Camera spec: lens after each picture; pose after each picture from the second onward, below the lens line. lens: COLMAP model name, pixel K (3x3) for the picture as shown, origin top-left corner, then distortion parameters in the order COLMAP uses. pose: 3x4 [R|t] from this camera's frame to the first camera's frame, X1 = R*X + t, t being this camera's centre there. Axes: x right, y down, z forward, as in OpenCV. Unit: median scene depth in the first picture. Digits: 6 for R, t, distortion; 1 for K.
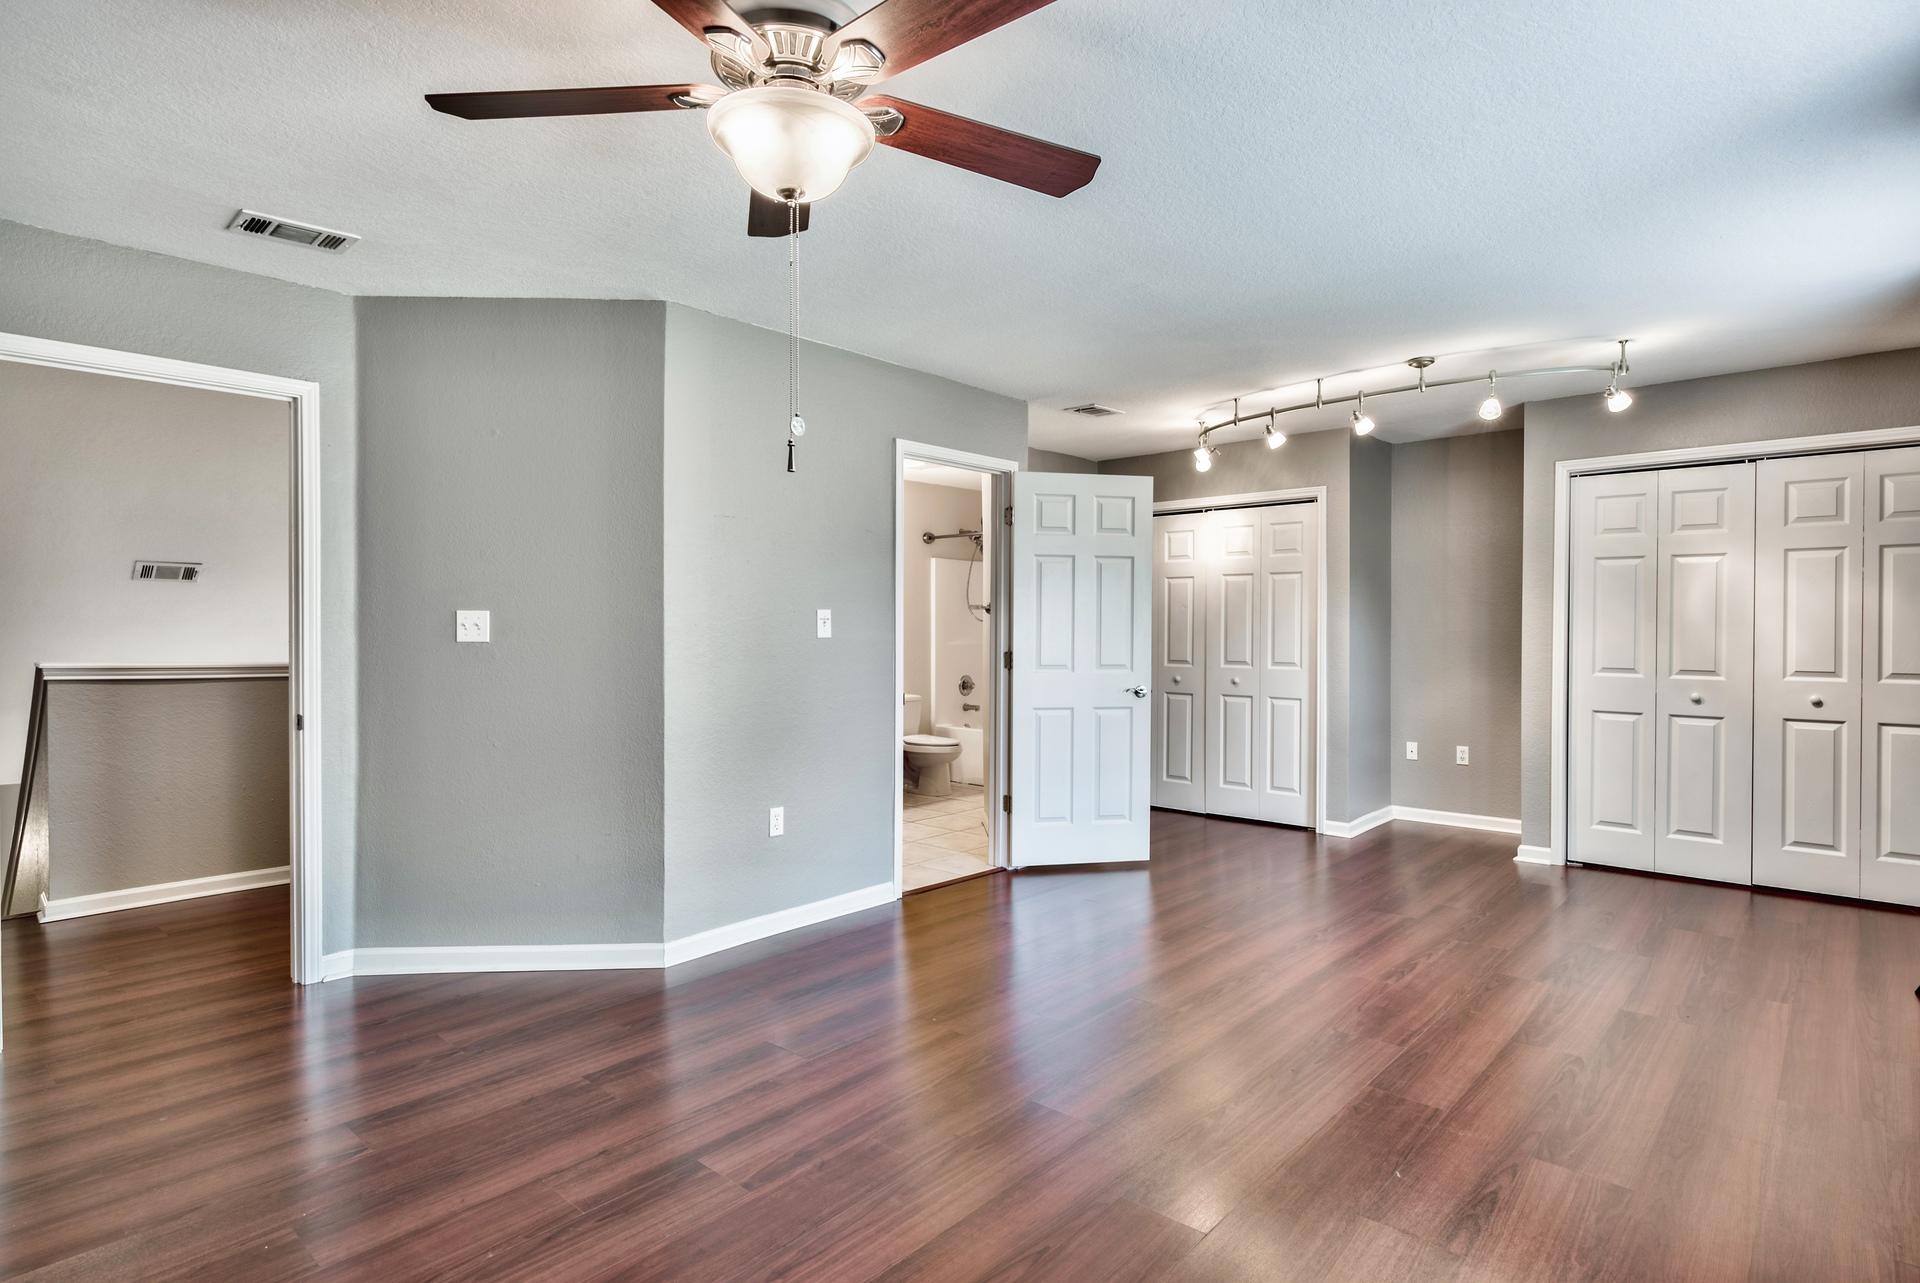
lens RADIAL K [[983.4, 0, 894.9], [0, 983.4, 641.8], [0, 0, 1]] dist [0.002823, -0.000024]
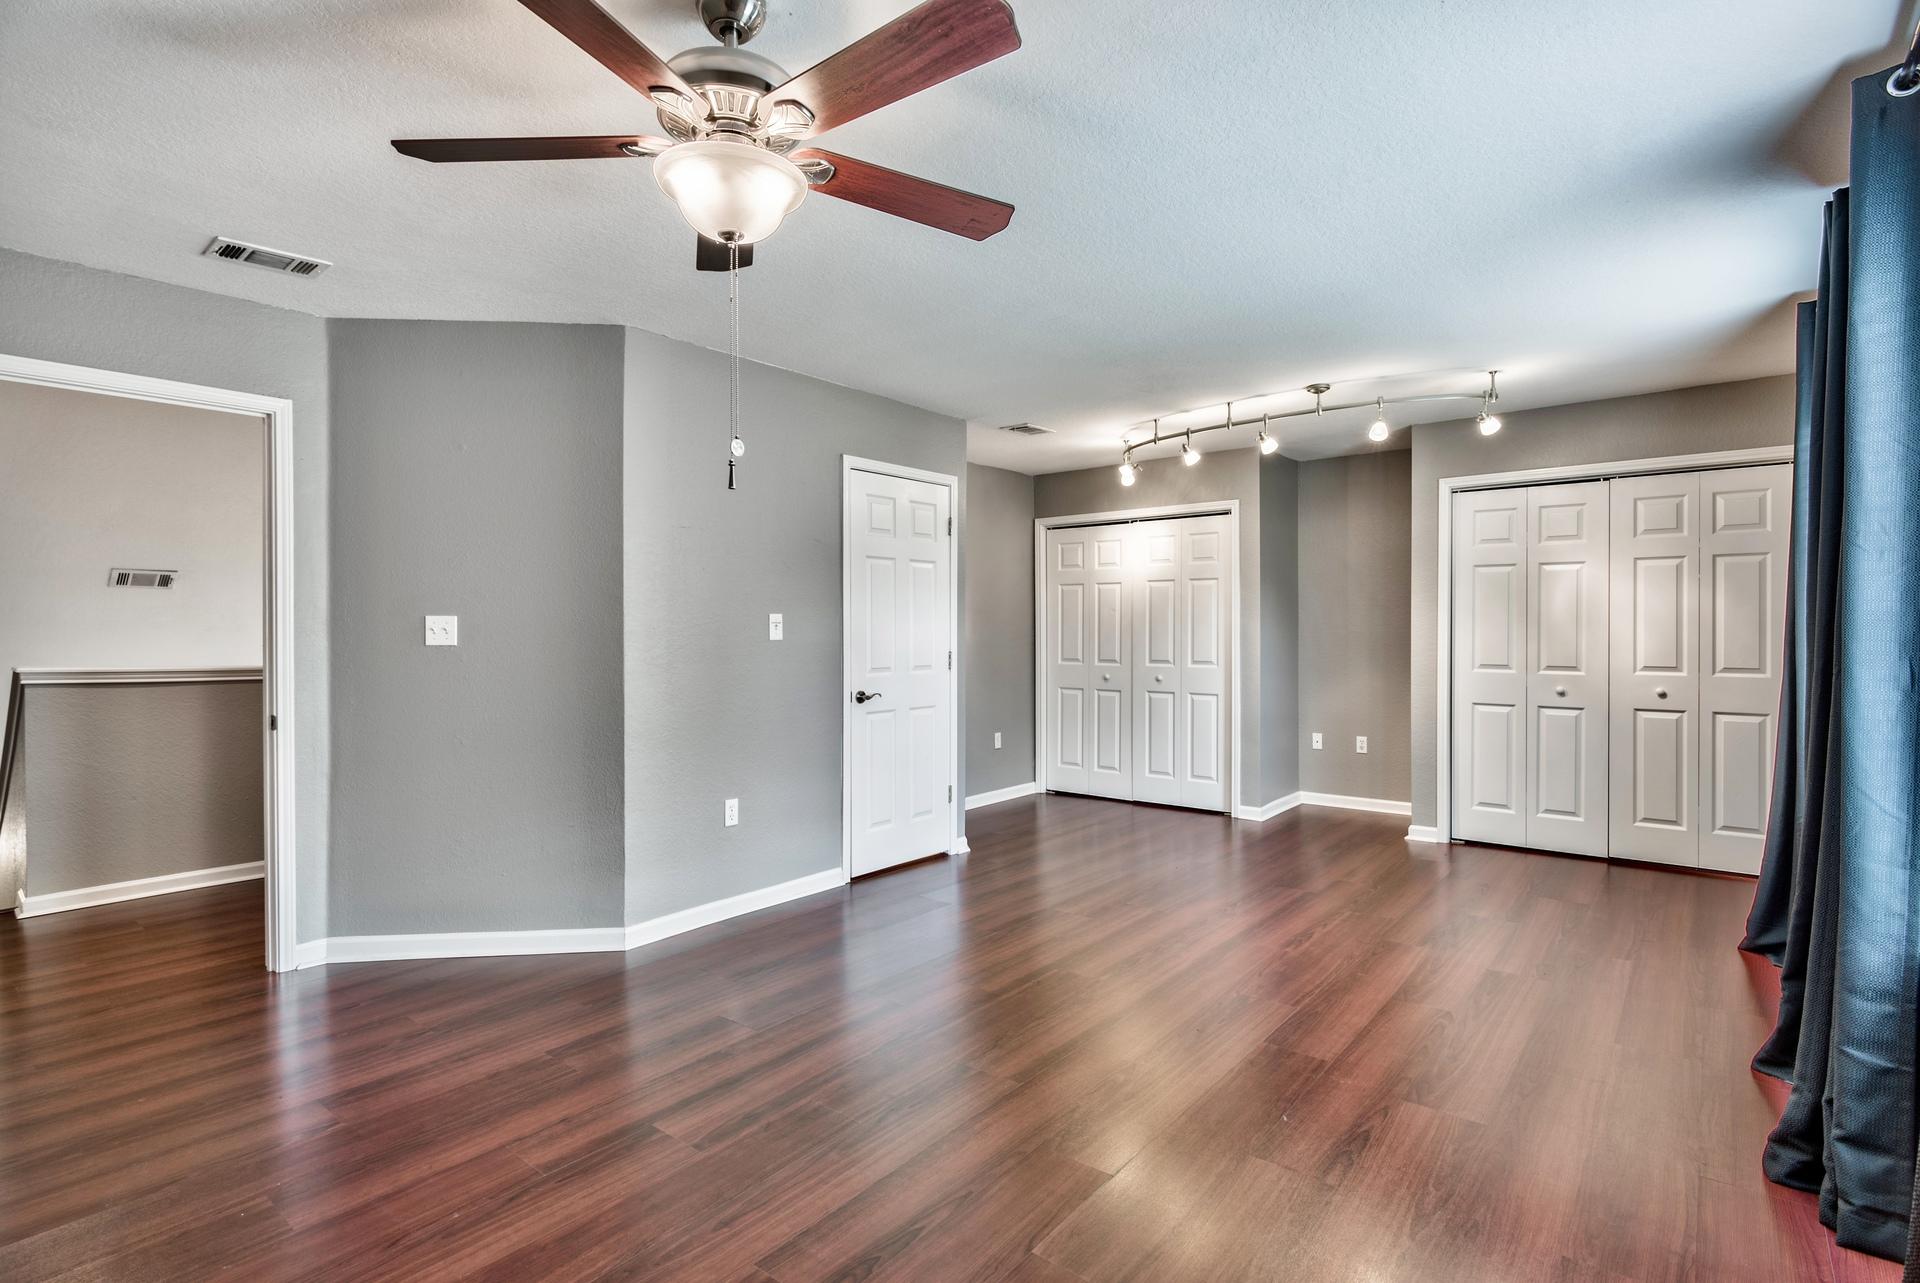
lens RADIAL K [[928.9, 0, 895.2], [0, 928.9, 639.7], [0, 0, 1]] dist [-0.003673, -0.000430]
pose [[0.998931, -0.003873, 0.046060, 0.015786], [0.004065, 0.999983, -0.004089, -0.000004], [-0.046043, 0.004272, 0.998930, -0.023354]]
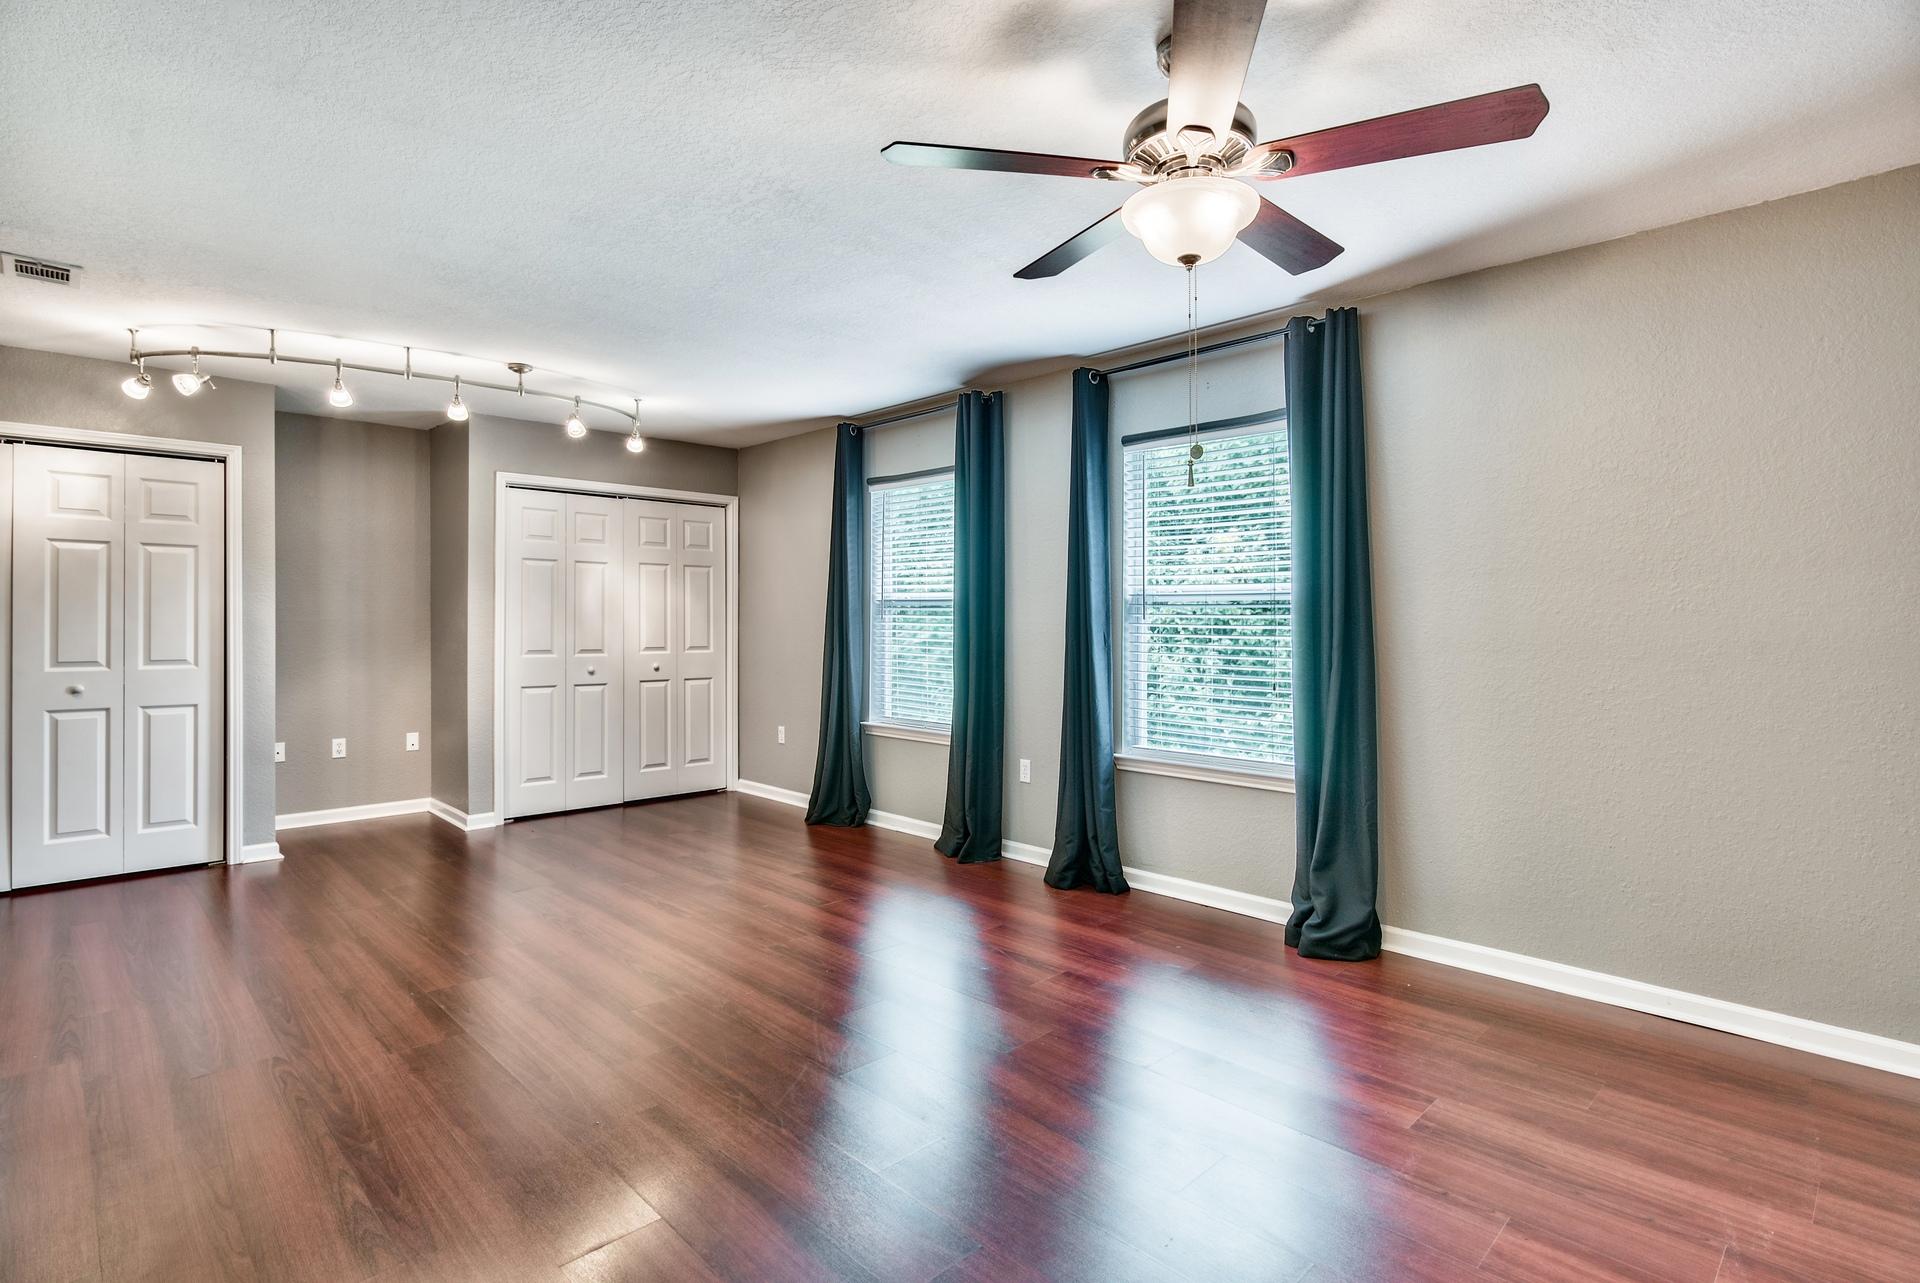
lens RADIAL K [[965.6, 0, 966.1], [0, 965.6, 612.2], [0, 0, 1]] dist [-0.000239, -0.000011]
pose [[0.025275, 0.010356, 0.999627, -0.684311], [0.011237, 0.999880, -0.010642, -0.003034], [-0.999617, 0.011501, 0.025156, 0.674501]]
